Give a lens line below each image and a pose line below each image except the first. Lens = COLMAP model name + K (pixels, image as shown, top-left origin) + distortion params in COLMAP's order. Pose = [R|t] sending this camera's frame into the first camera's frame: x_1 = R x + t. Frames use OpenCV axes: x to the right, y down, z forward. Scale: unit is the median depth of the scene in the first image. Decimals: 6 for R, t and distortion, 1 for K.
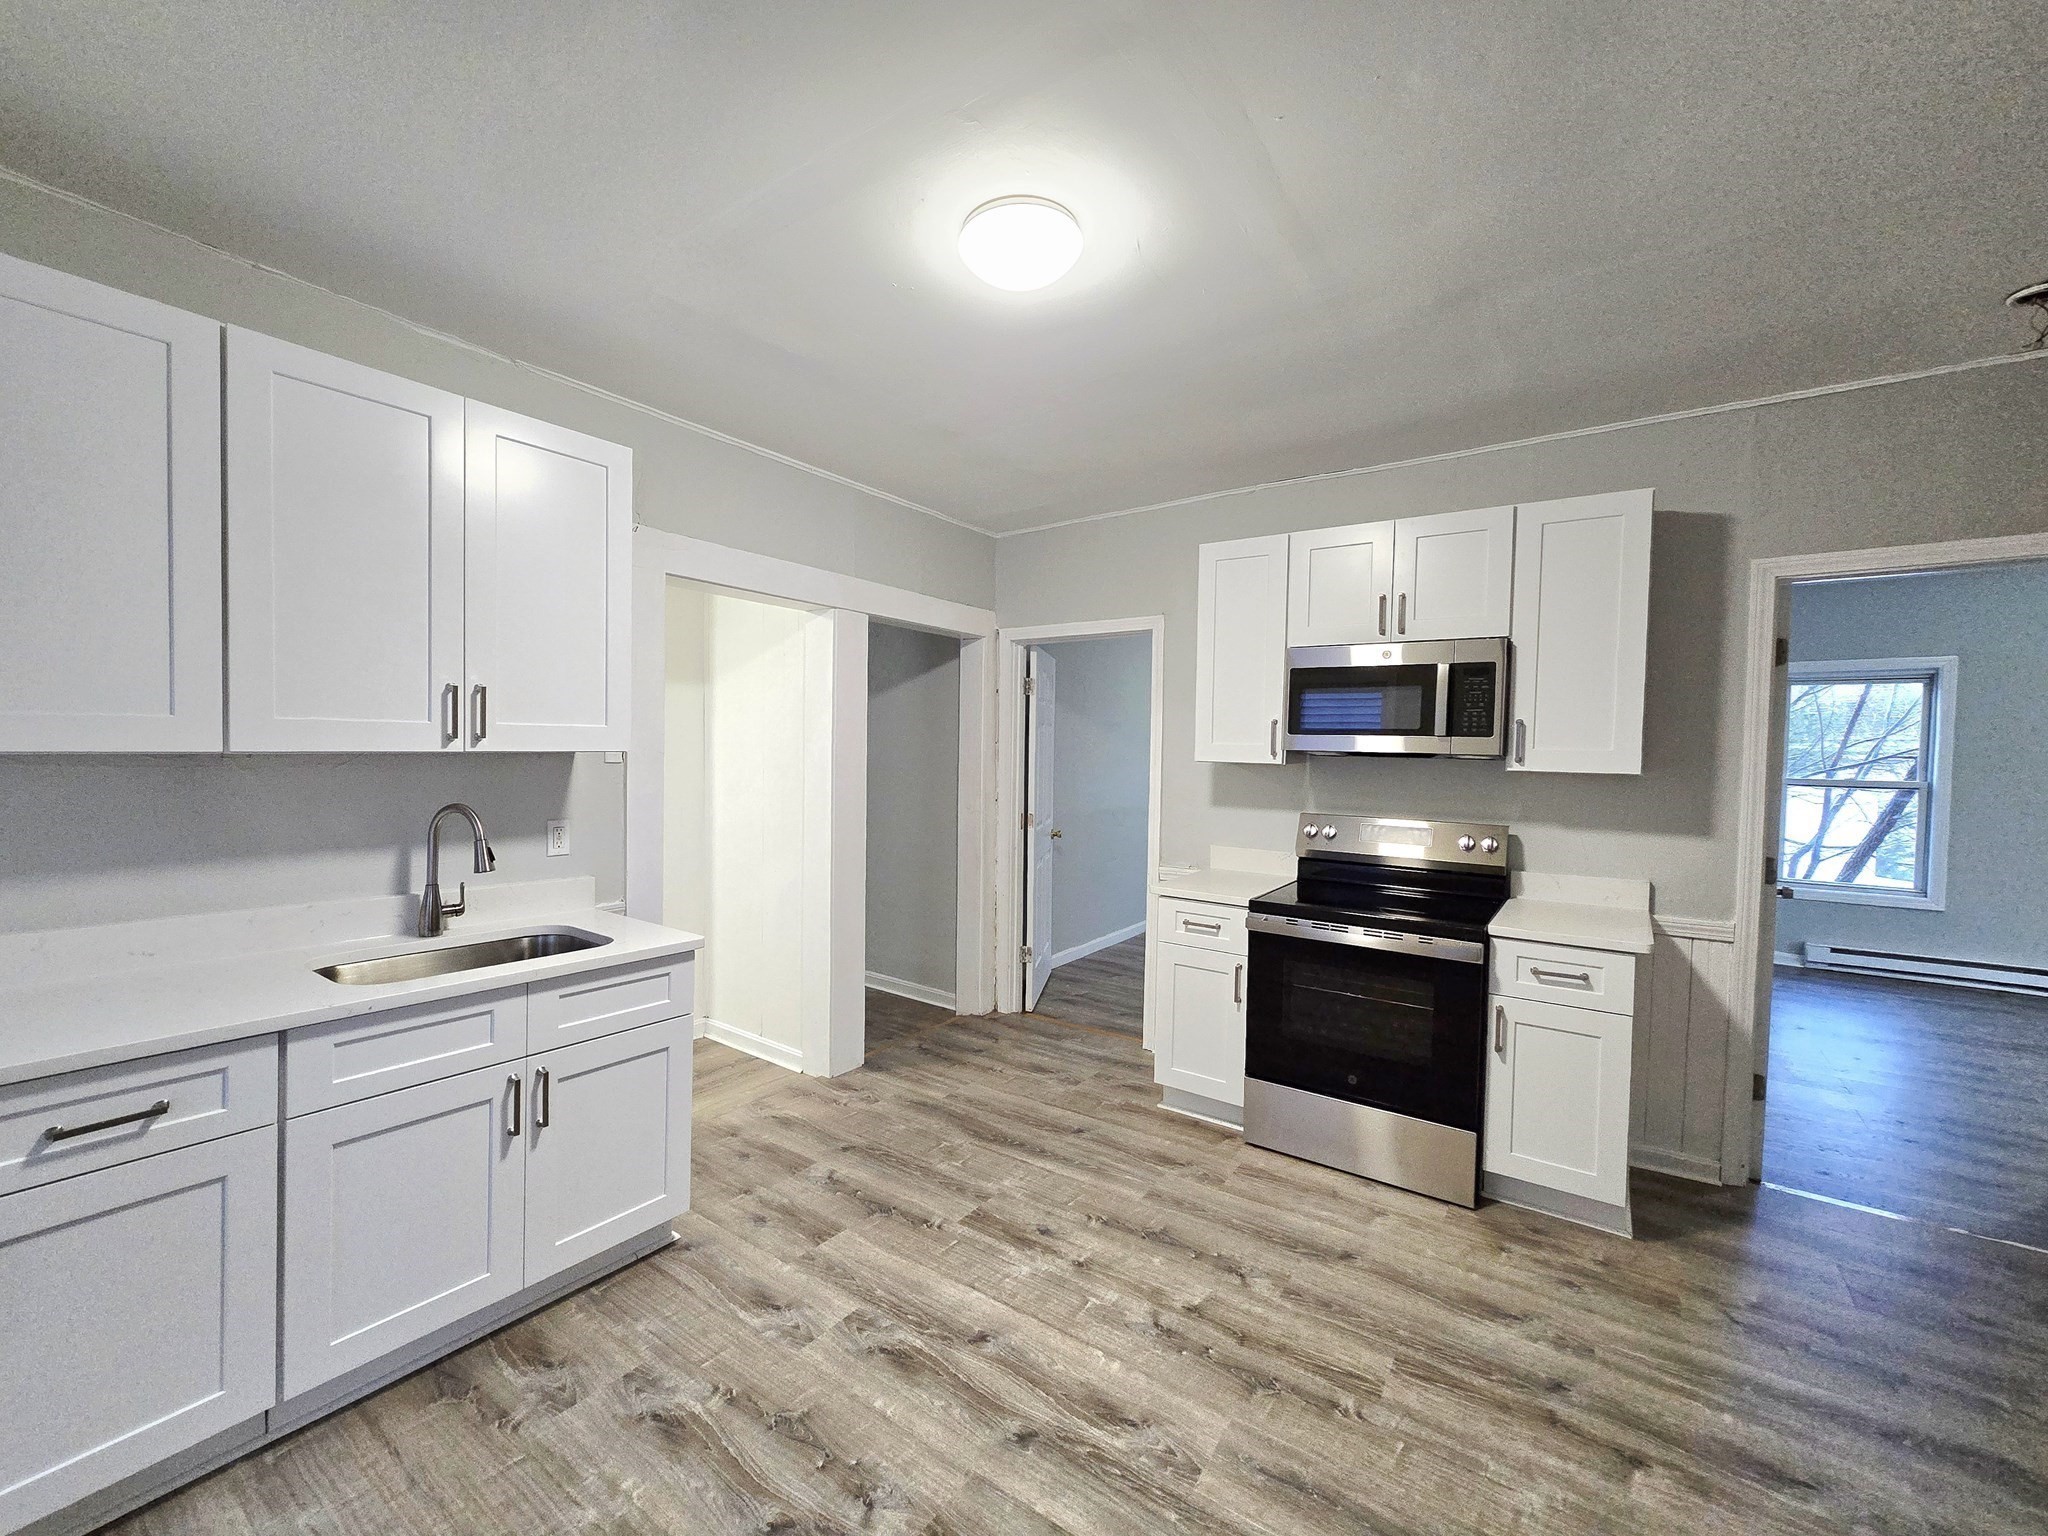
lens RADIAL K [[836.2, 0, 1031.7], [0, 836.2, 784.4], [0, 0, 1]] dist [-0.007338, 0.002112]
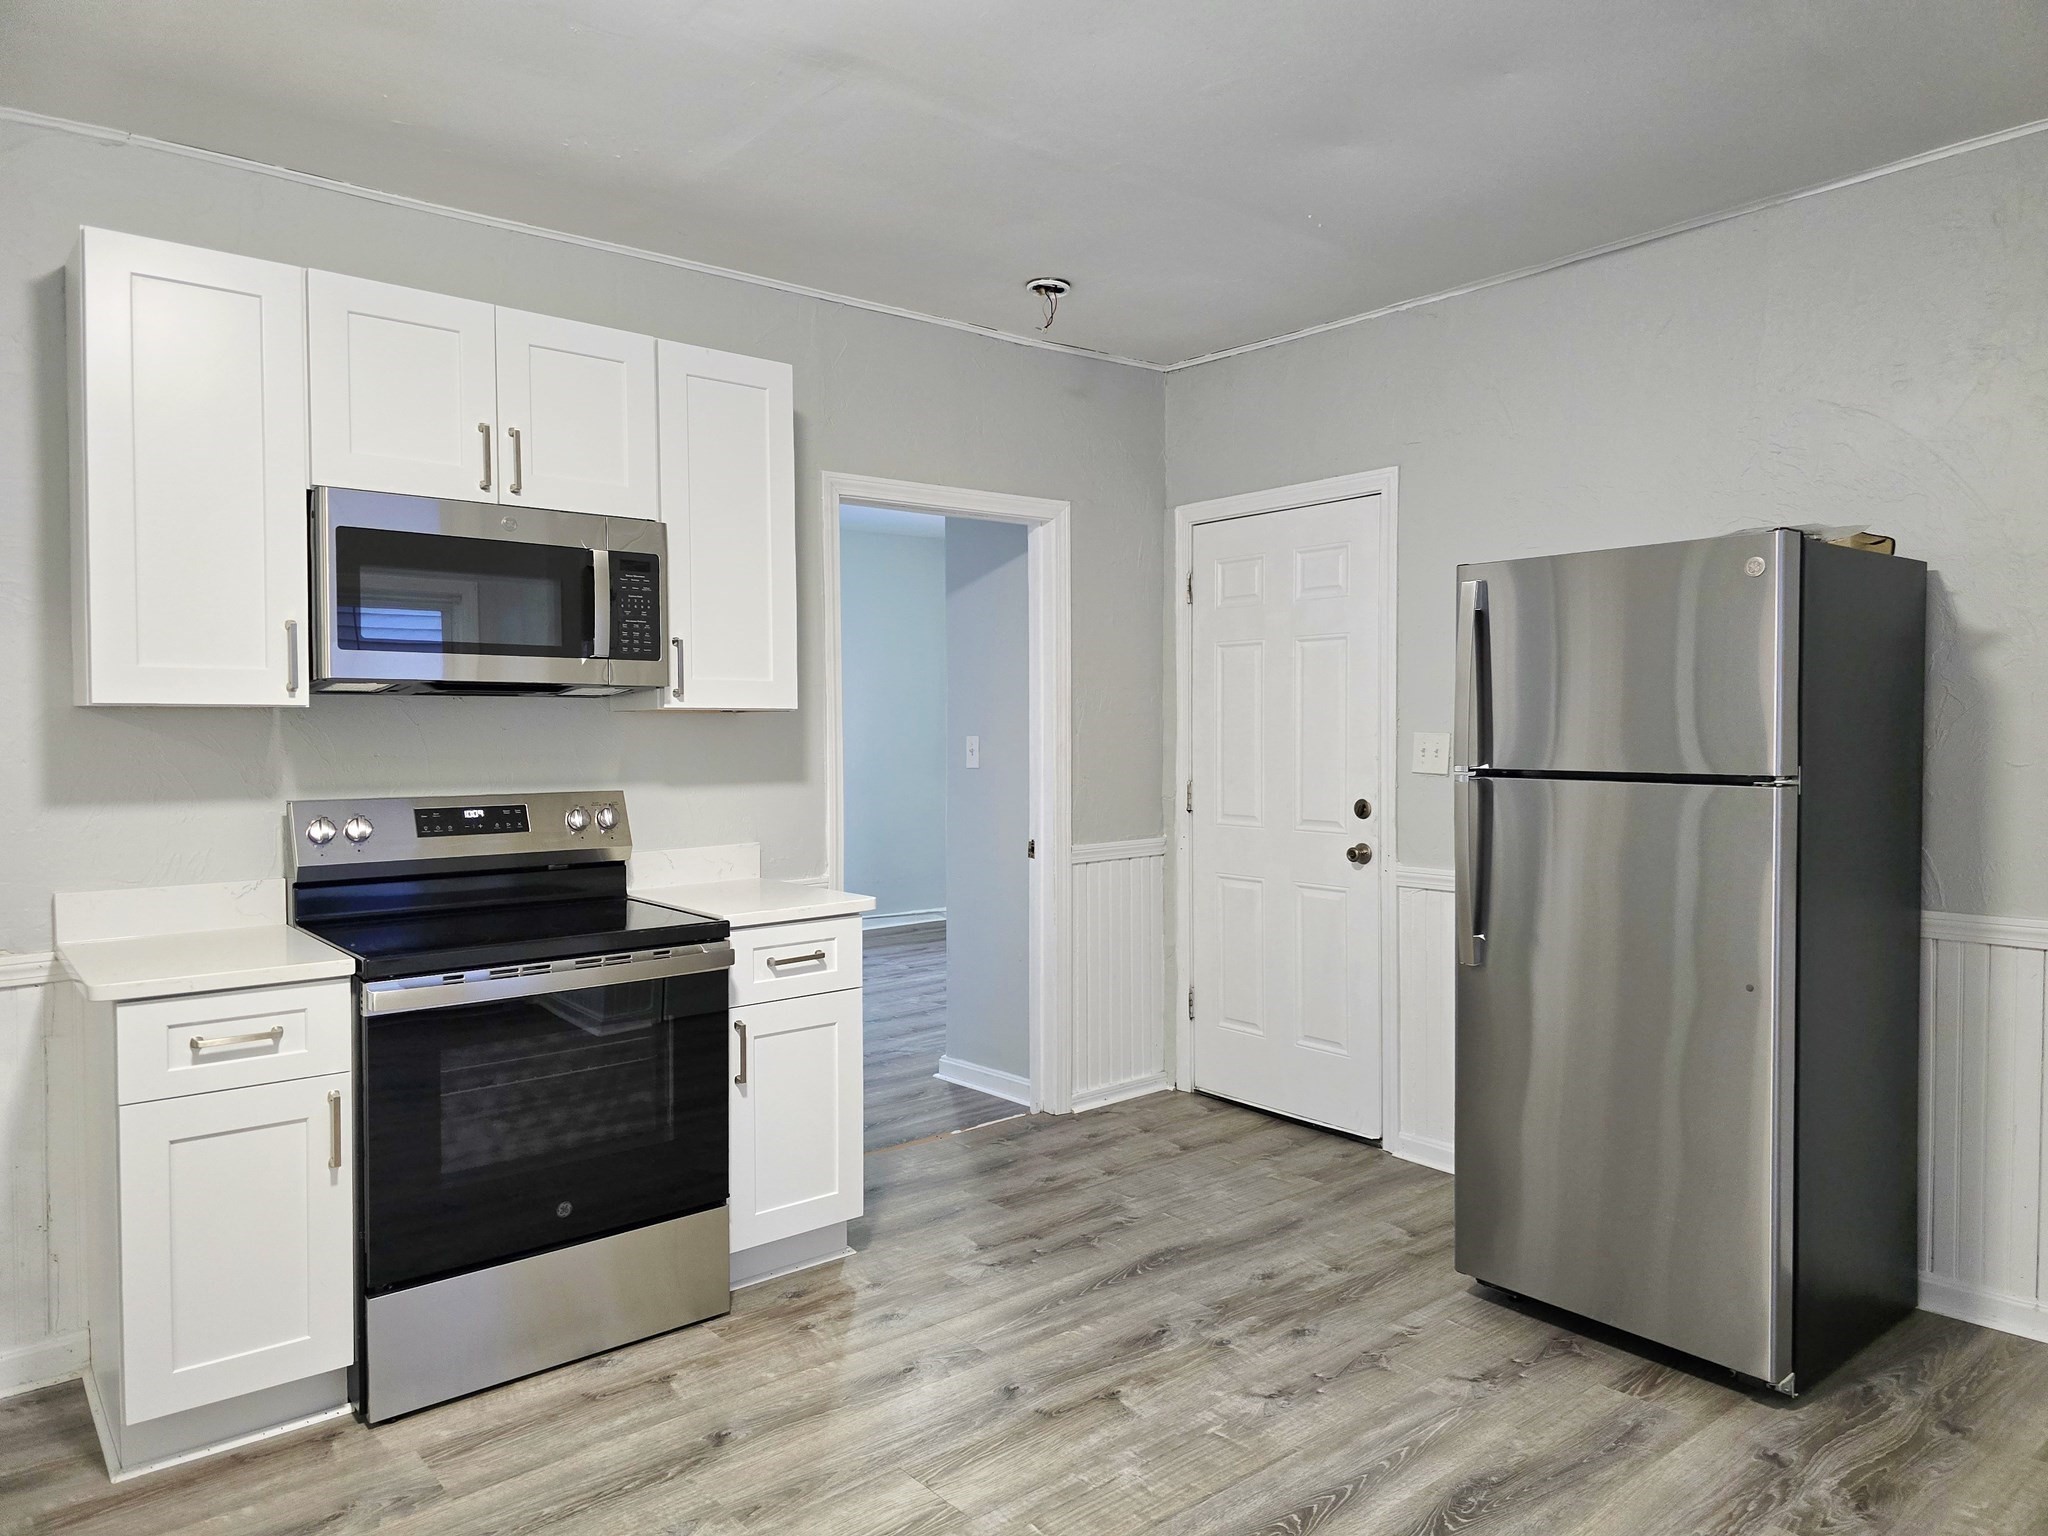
lens RADIAL K [[1365.4, 0, 1030.1], [0, 1365.4, 782.1], [0, 0, 1]] dist [0.061449, -0.054546]
pose [[0.260033, -0.055471, 0.964005, -0.499822], [0.061354, 0.997280, 0.040836, 0.018515], [-0.963649, 0.048526, 0.262729, 0.391943]]
